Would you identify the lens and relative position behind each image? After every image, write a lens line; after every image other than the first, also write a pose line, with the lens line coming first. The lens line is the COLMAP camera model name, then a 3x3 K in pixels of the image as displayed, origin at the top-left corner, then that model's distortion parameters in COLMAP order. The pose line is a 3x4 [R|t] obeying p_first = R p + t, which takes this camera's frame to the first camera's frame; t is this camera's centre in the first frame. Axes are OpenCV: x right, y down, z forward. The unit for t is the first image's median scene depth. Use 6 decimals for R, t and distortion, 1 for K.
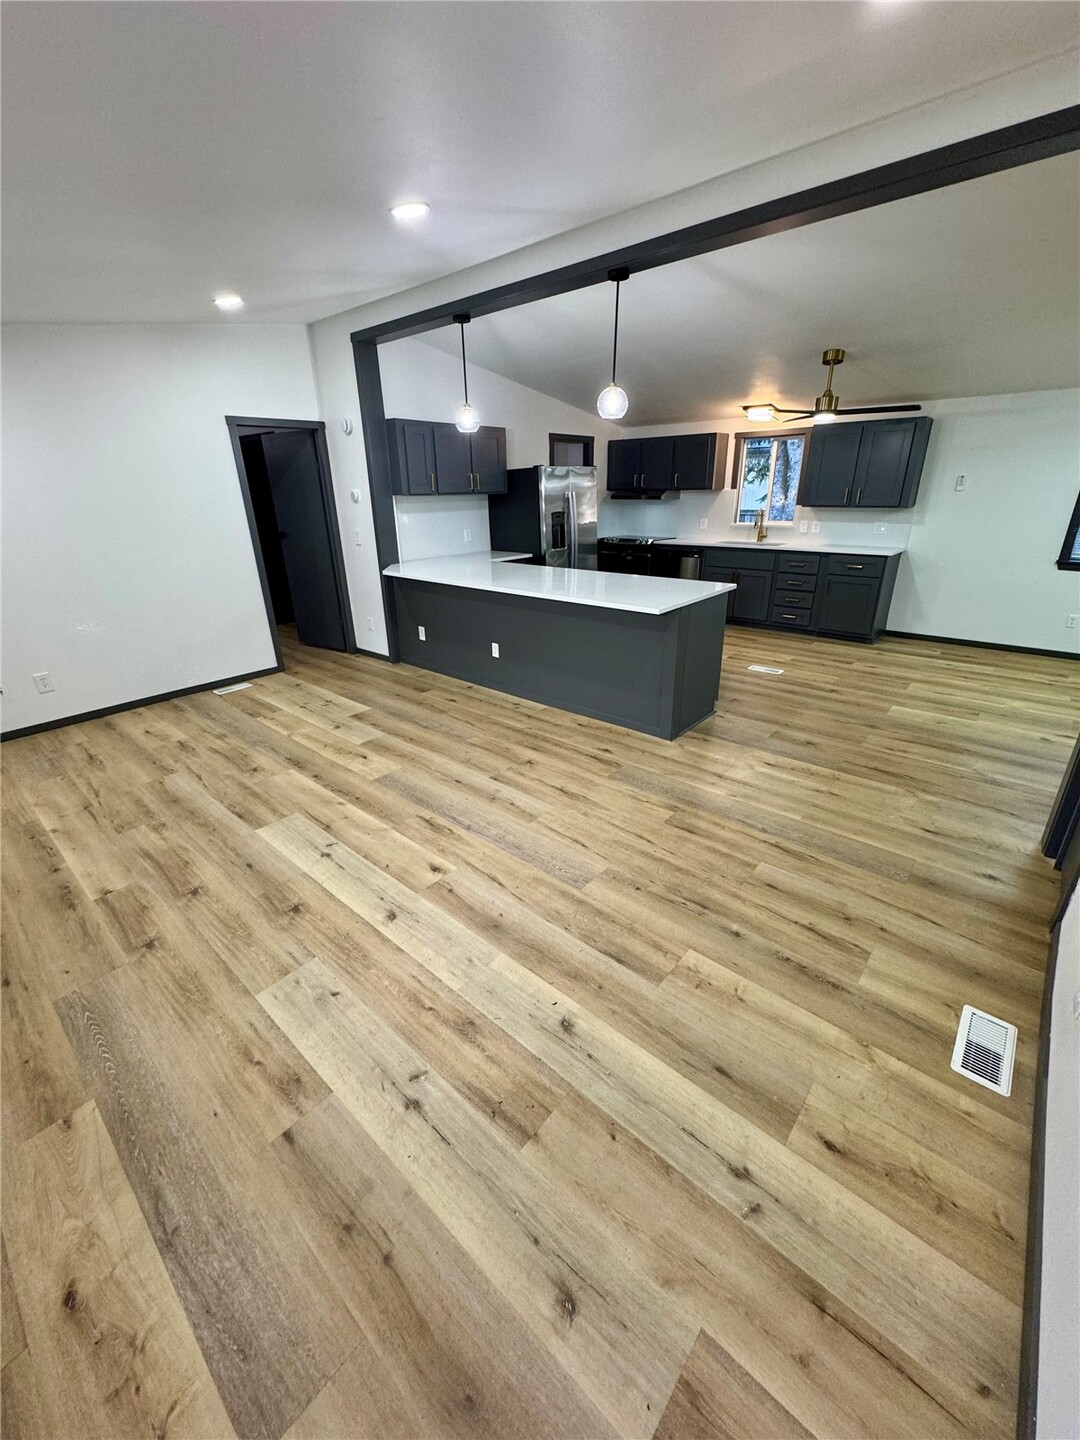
lens RADIAL K [[574.9, 0, 541.6], [0, 574.9, 713.5], [0, 0, 1]] dist [-0.001399, 0.000234]
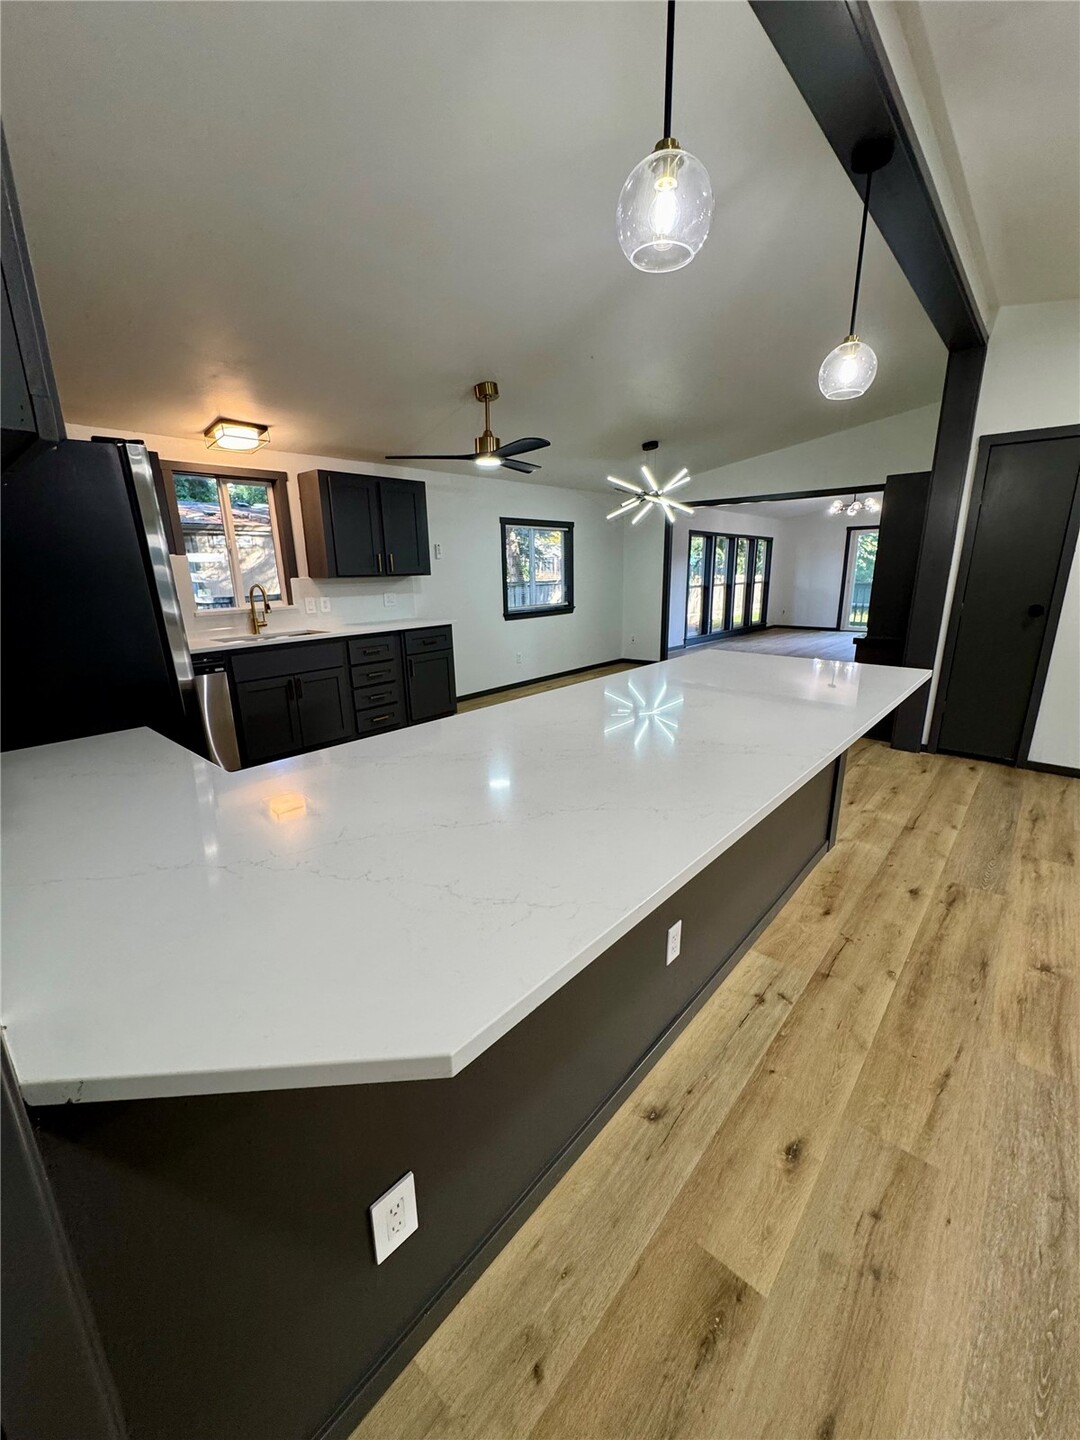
lens RADIAL K [[574.9, 0, 550.6], [0, 574.9, 713.4], [0, 0, 1]] dist [-0.001399, 0.000234]
pose [[0.006064, -0.236556, 0.971599, -0.540615], [0.385436, 0.897094, 0.216011, -0.473830], [-0.922715, 0.373180, 0.096617, 1.364278]]
